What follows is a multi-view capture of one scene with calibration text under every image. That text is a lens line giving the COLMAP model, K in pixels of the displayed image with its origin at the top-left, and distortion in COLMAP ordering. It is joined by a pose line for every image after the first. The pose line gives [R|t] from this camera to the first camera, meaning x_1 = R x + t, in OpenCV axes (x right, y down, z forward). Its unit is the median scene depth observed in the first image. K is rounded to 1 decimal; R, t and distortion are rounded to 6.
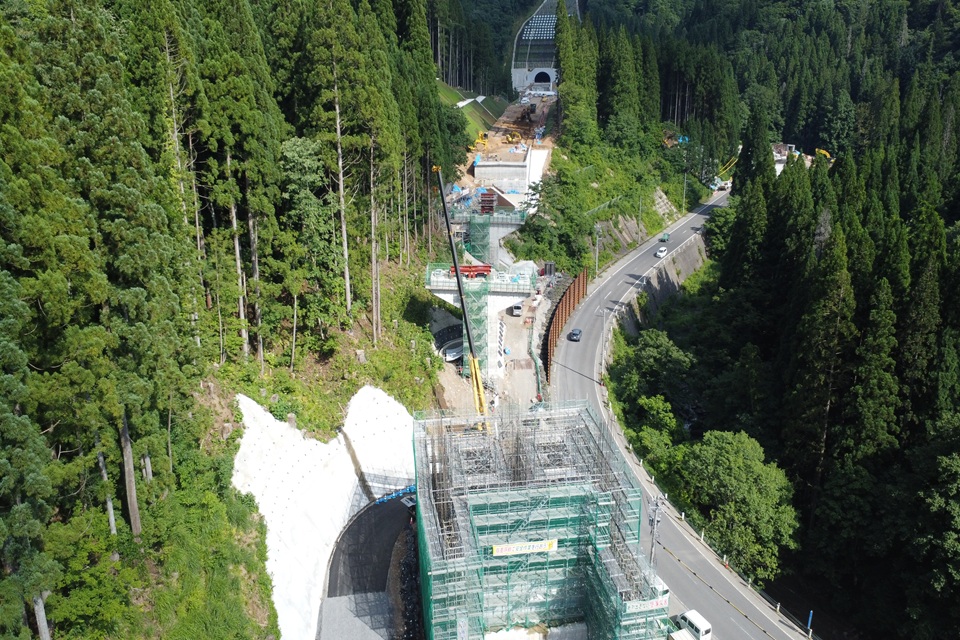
lens RADIAL K [[736.7, 0, 476.3], [0, 736.7, 231.7], [0, 0, 1]] dist [-0.014321, -0.005338]
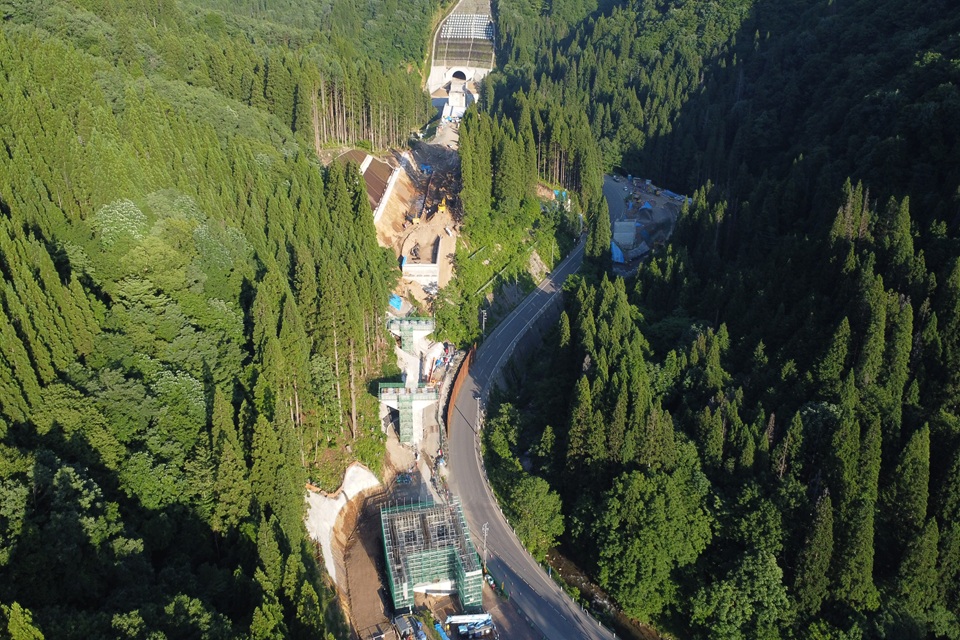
lens RADIAL K [[746.2, 0, 478.1], [0, 746.2, 209.2], [0, 0, 1]] dist [-0.007508, -0.000711]
pose [[0.994546, -0.015642, 0.103115, -0.006064], [0.007754, 0.997042, 0.076466, -0.543481], [-0.104006, -0.075250, 0.991726, -0.846924]]
